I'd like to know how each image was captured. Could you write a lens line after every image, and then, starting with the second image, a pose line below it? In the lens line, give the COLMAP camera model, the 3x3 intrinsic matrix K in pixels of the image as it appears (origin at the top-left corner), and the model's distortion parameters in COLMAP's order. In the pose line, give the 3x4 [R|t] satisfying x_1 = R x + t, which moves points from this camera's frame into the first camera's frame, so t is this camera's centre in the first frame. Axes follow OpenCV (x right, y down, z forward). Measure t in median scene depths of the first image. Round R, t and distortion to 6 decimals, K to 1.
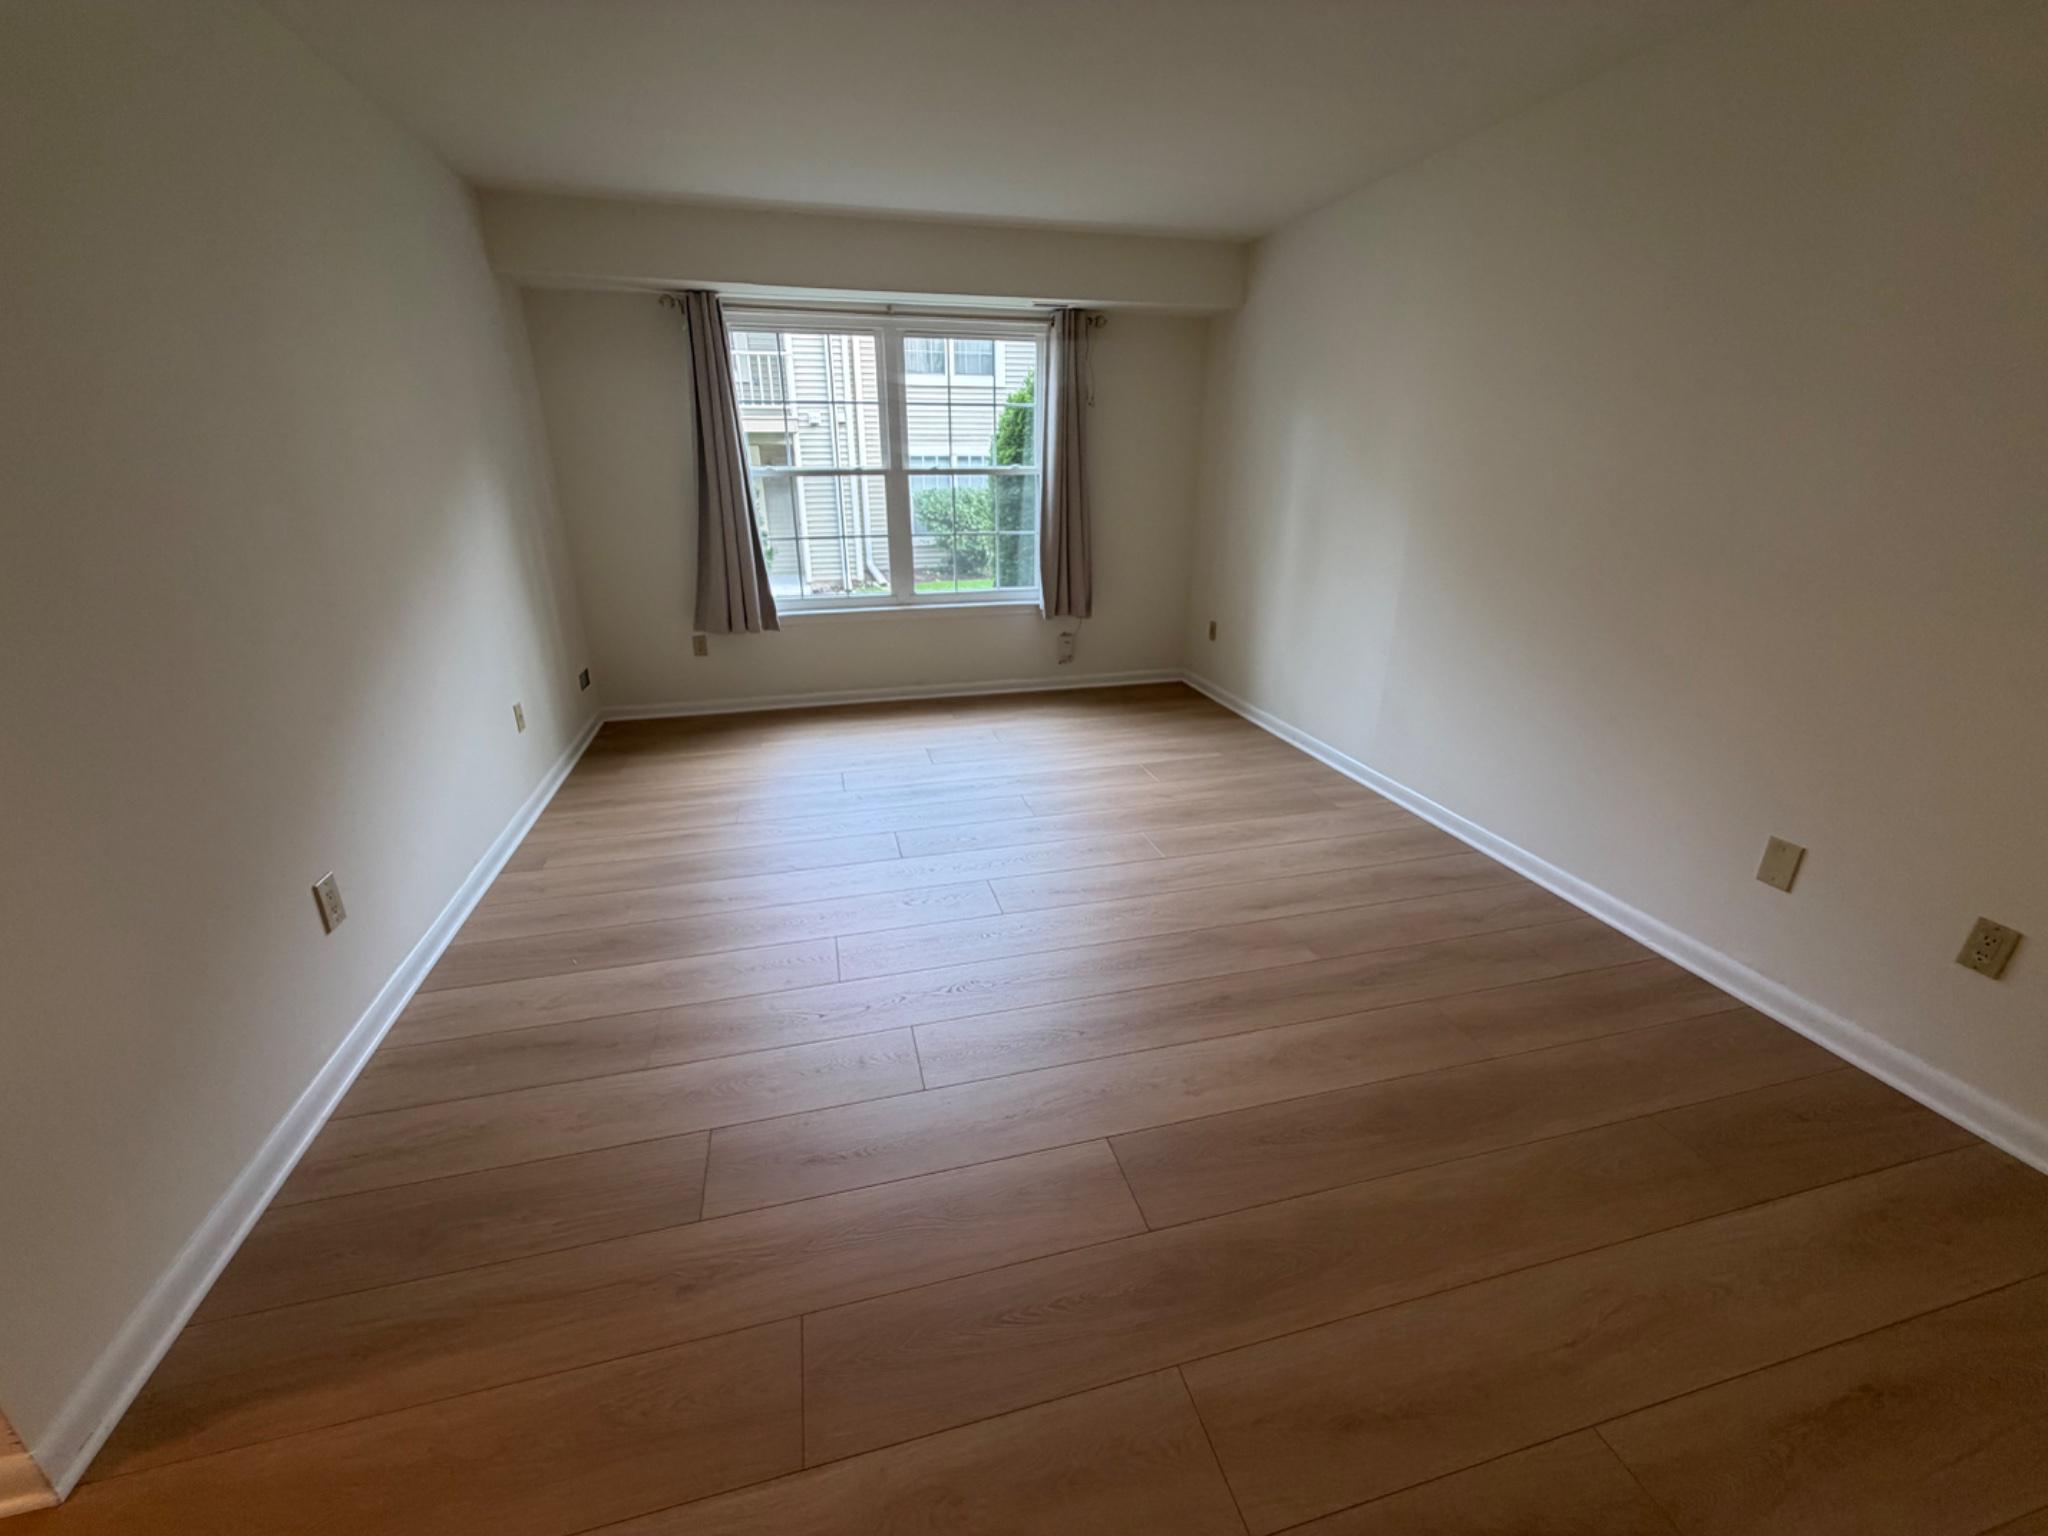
lens RADIAL K [[816.9, 0, 1016.5], [0, 816.9, 769.4], [0, 0, 1]] dist [0.000194, 0.000101]
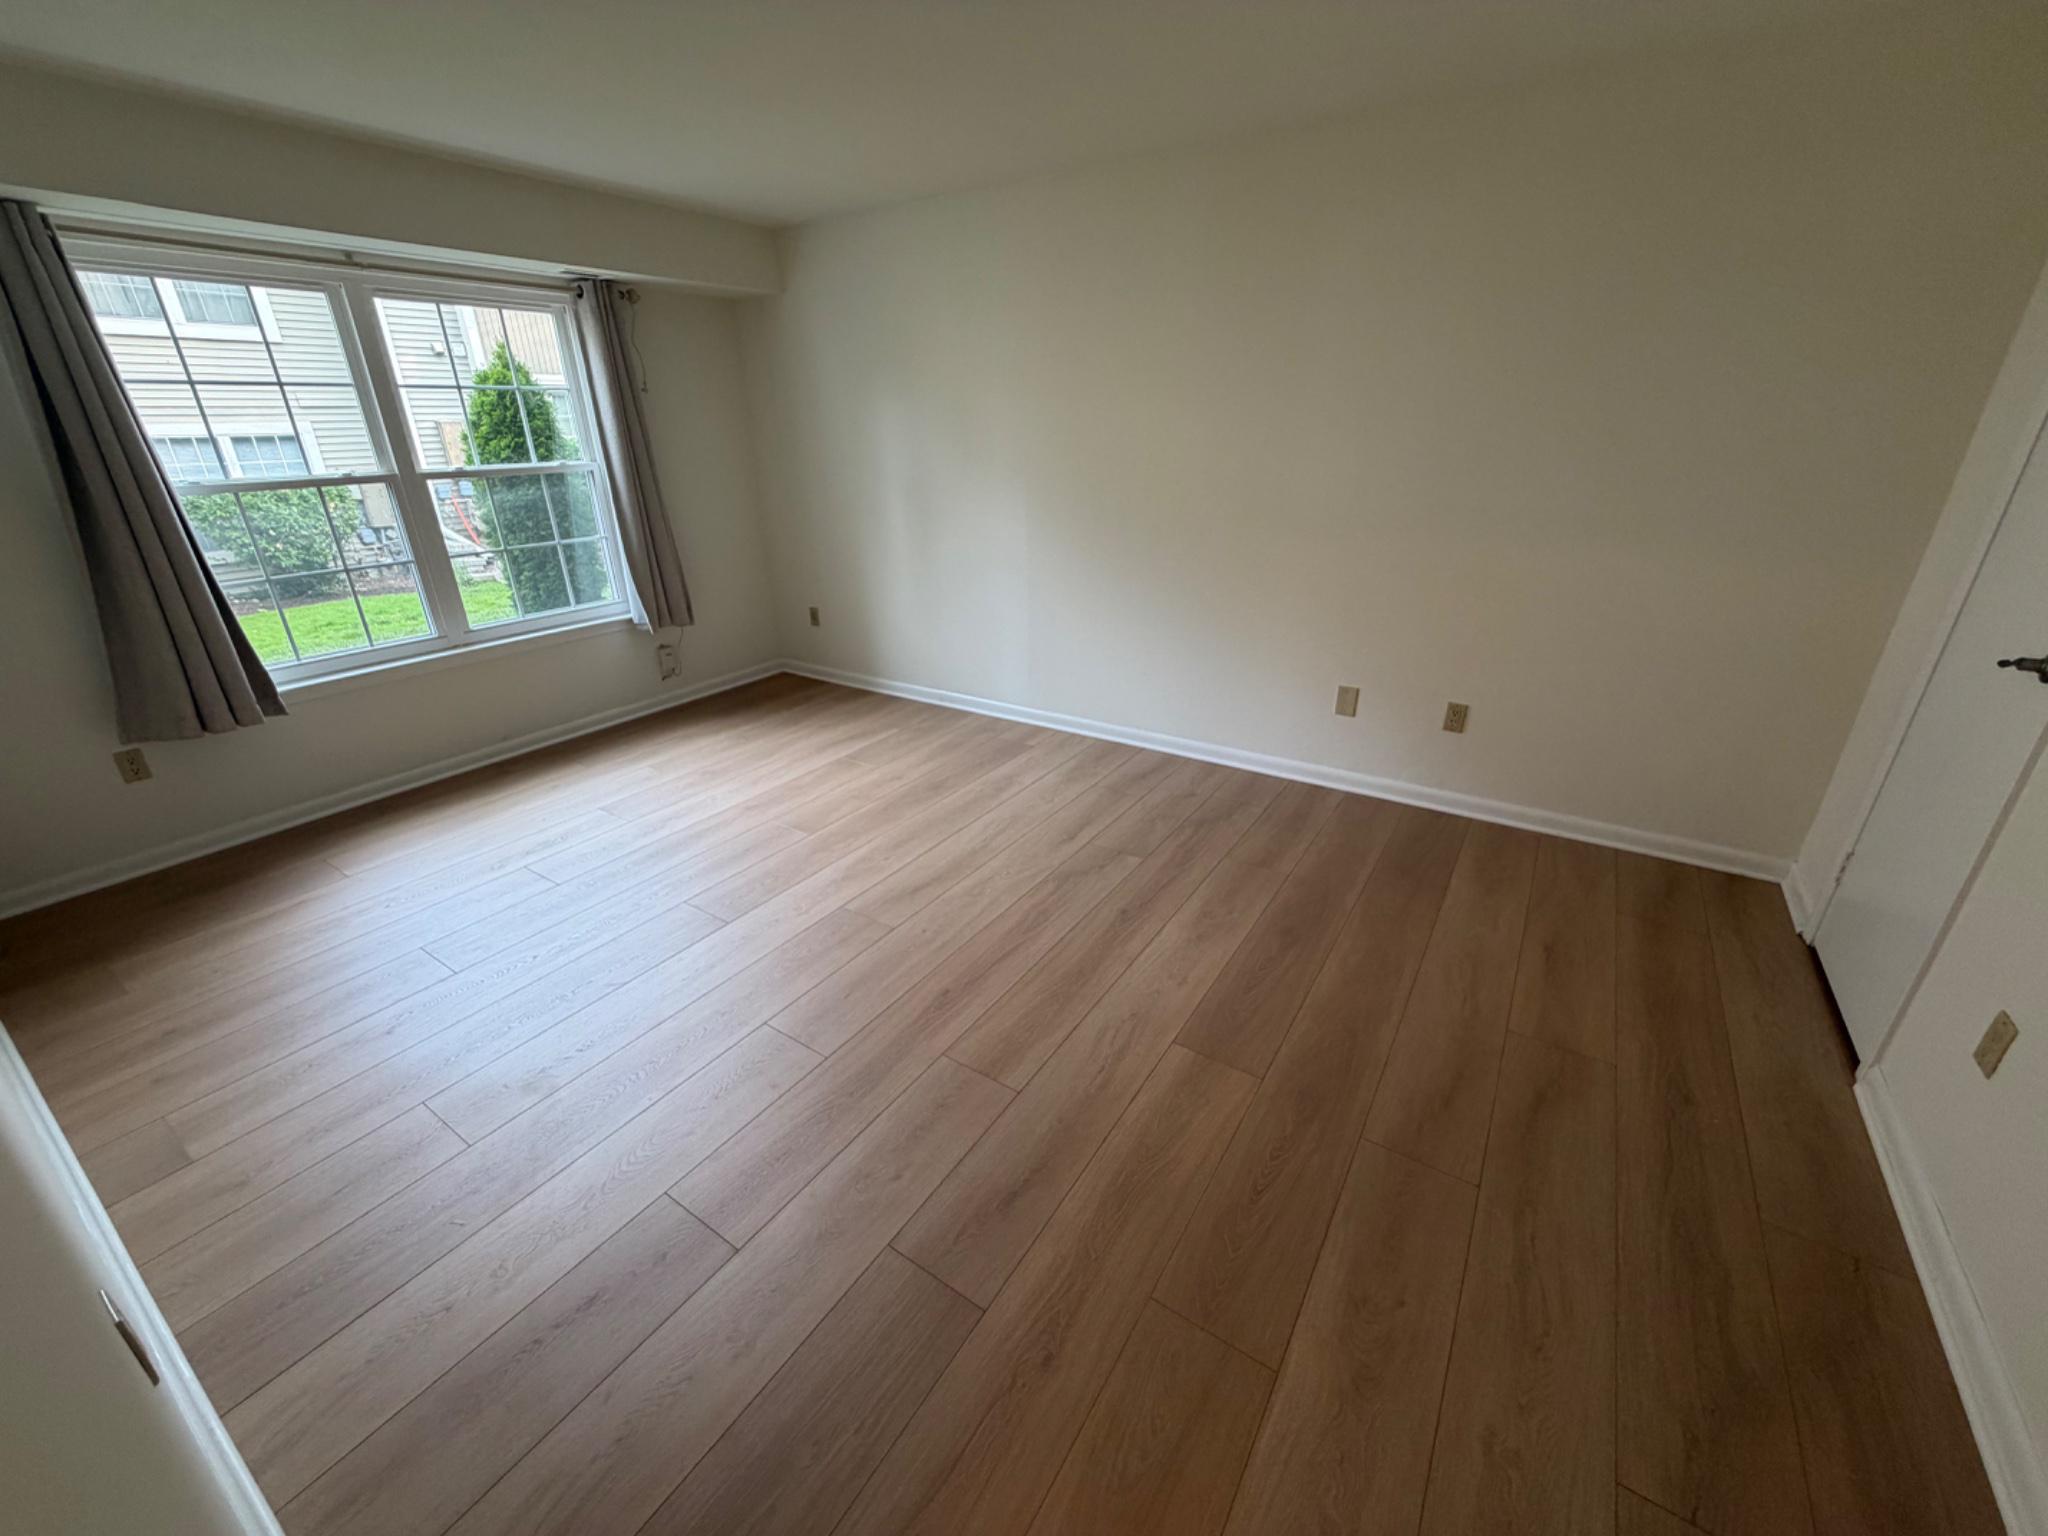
lens RADIAL K [[816.9, 0, 1016.5], [0, 816.9, 769.4], [0, 0, 1]] dist [0.000194, 0.000101]
pose [[0.743972, -0.272264, 0.610228, -0.276298], [0.250357, 0.960280, 0.123218, -0.056544], [-0.619538, 0.061104, 0.782585, 0.072322]]
